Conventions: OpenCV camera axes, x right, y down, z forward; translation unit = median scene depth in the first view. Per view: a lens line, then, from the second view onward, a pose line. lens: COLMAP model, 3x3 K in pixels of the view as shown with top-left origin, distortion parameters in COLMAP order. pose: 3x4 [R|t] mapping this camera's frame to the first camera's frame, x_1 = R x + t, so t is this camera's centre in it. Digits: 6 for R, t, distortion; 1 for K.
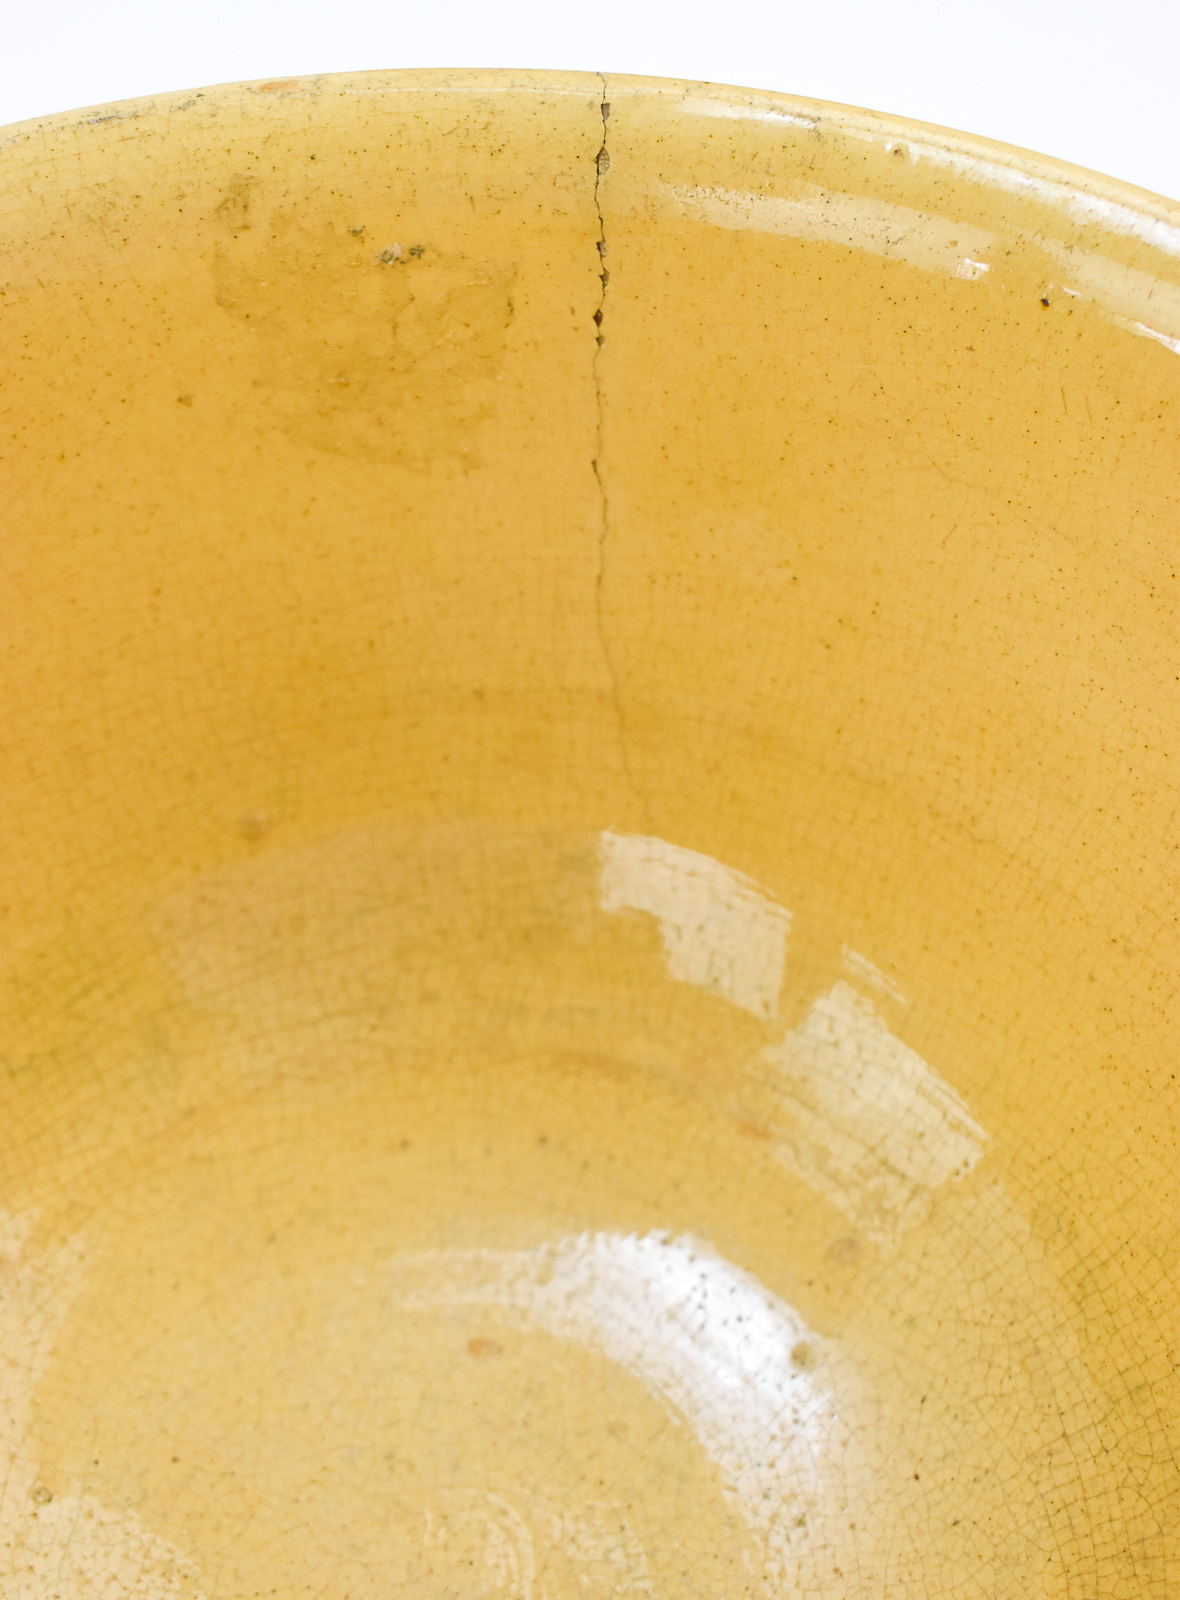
lens RADIAL K [[2481.3, 0, 590.0], [0, 2481.3, 800.0], [0, 0, 1]] dist [-0.022729, -0.080539]
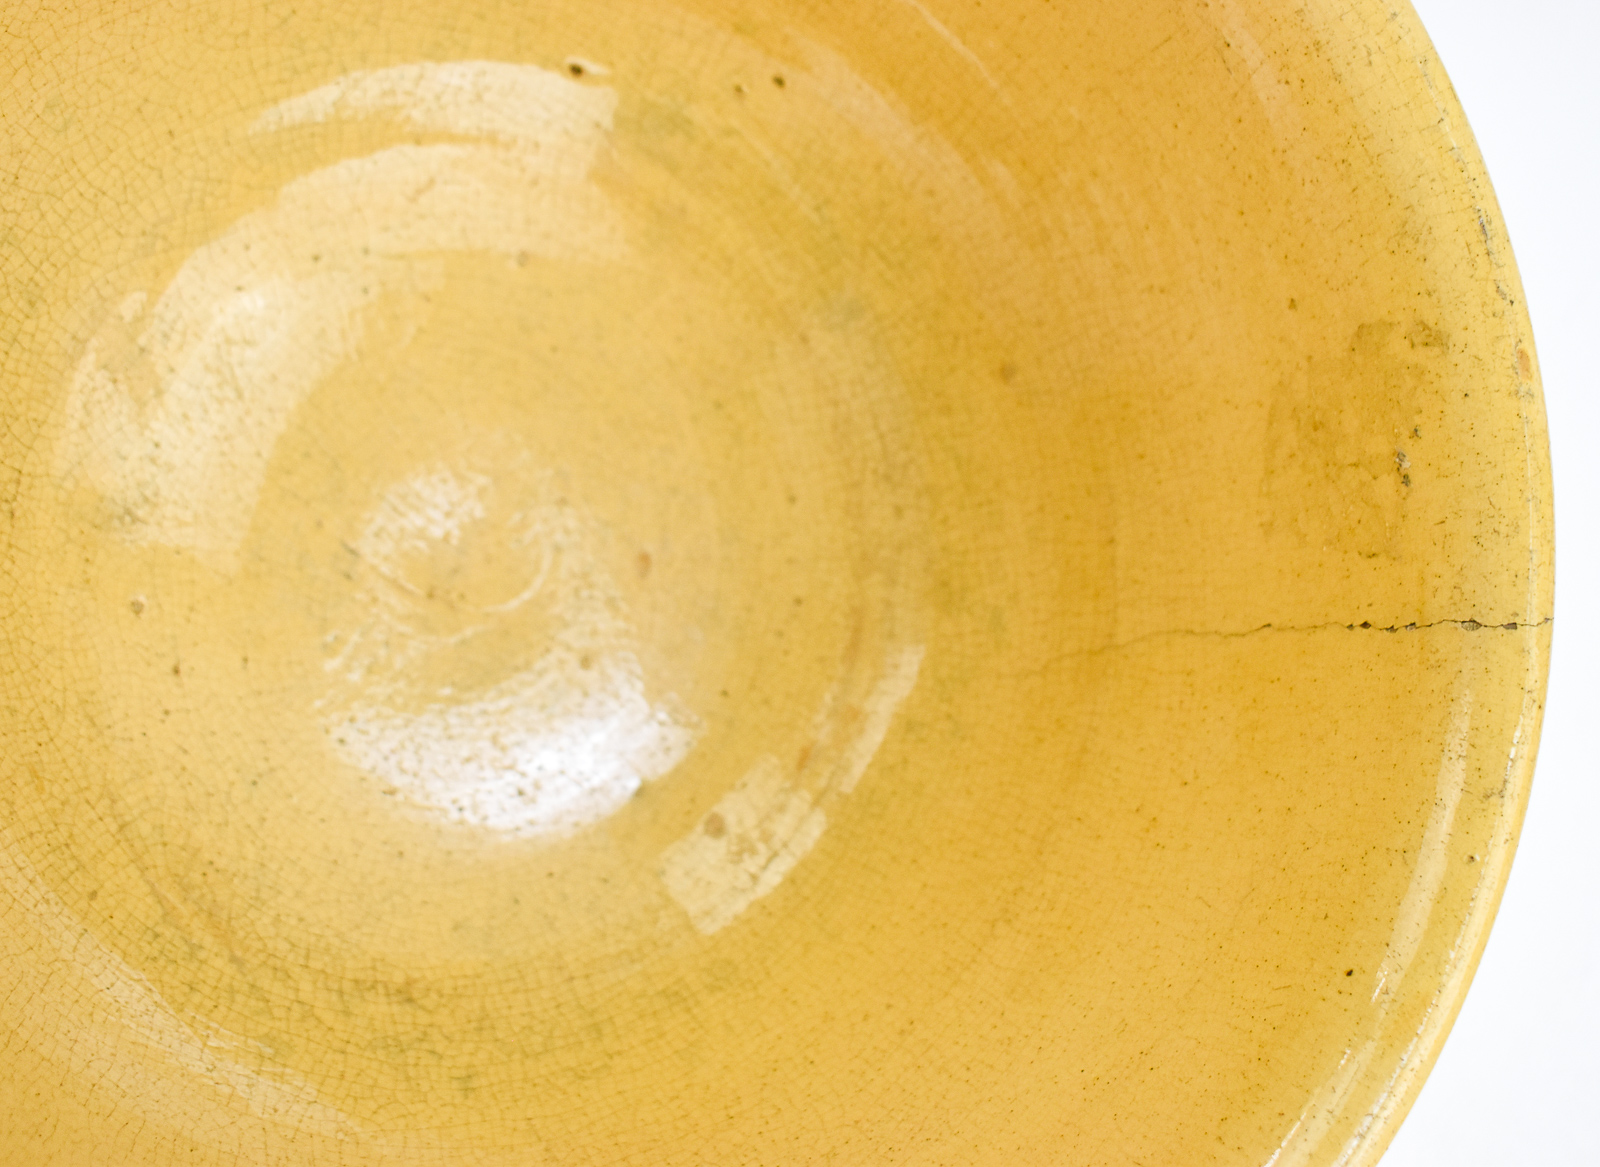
lens RADIAL K [[2505.4, 0, 800.0], [0, 2505.4, 583.5], [0, 0, 1]] dist [-0.018104, -0.088855]
pose [[0.028168, 0.999263, -0.026067, 0.007011], [-0.938090, 0.035432, 0.344576, -0.357243], [0.345245, 0.014747, 0.938397, -0.293637]]
